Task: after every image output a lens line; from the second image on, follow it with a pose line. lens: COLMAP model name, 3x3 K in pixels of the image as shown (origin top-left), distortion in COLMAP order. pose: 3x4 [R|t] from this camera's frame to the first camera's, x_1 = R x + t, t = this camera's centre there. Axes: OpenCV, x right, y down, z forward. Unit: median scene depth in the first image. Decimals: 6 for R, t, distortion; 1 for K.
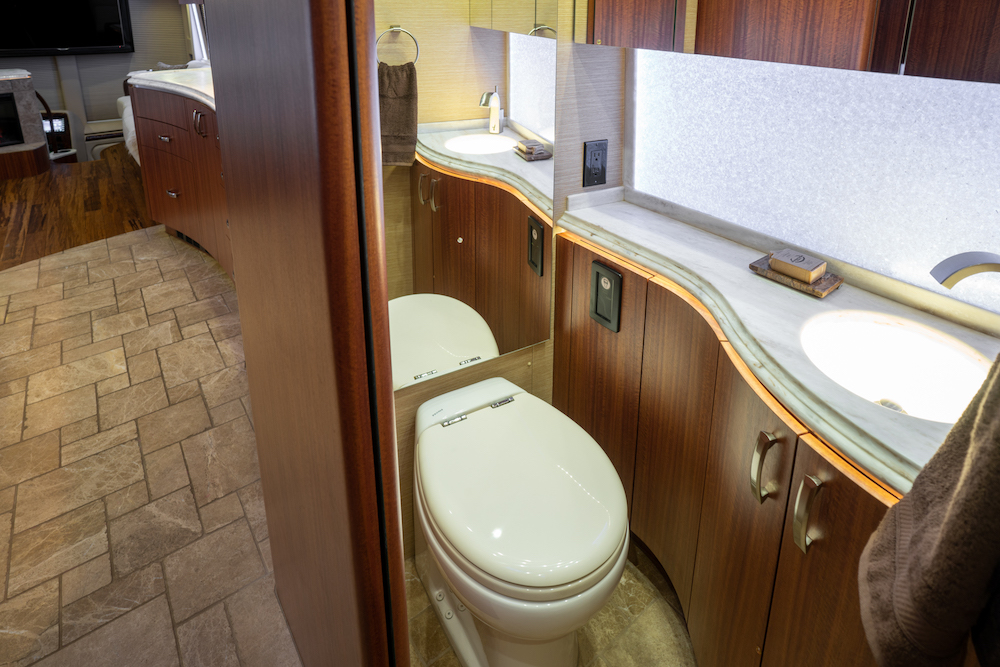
lens RADIAL K [[550.5, 0, 525.1], [0, 550.5, 150.9], [0, 0, 1]] dist [-0.042667, 0.008679]
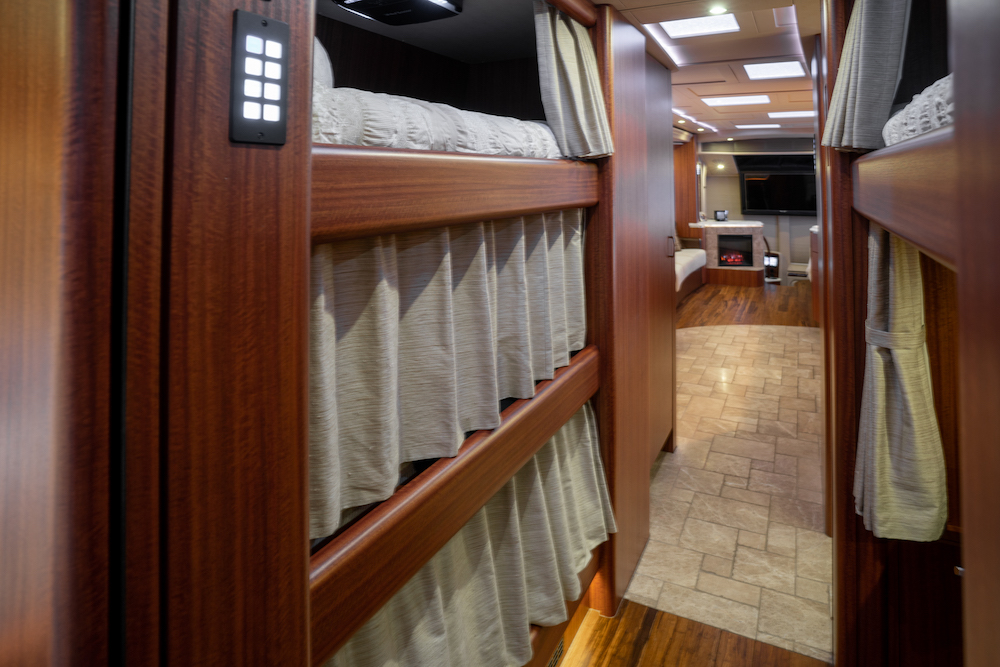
lens RADIAL K [[550.5, 0, 525.1], [0, 550.5, 150.9], [0, 0, 1]] dist [-0.042667, 0.008679]
pose [[0.408303, -0.061226, -0.910791, 0.546739], [-0.228958, 0.958986, -0.167107, 0.153039], [0.883666, 0.276763, 0.377539, -0.593377]]
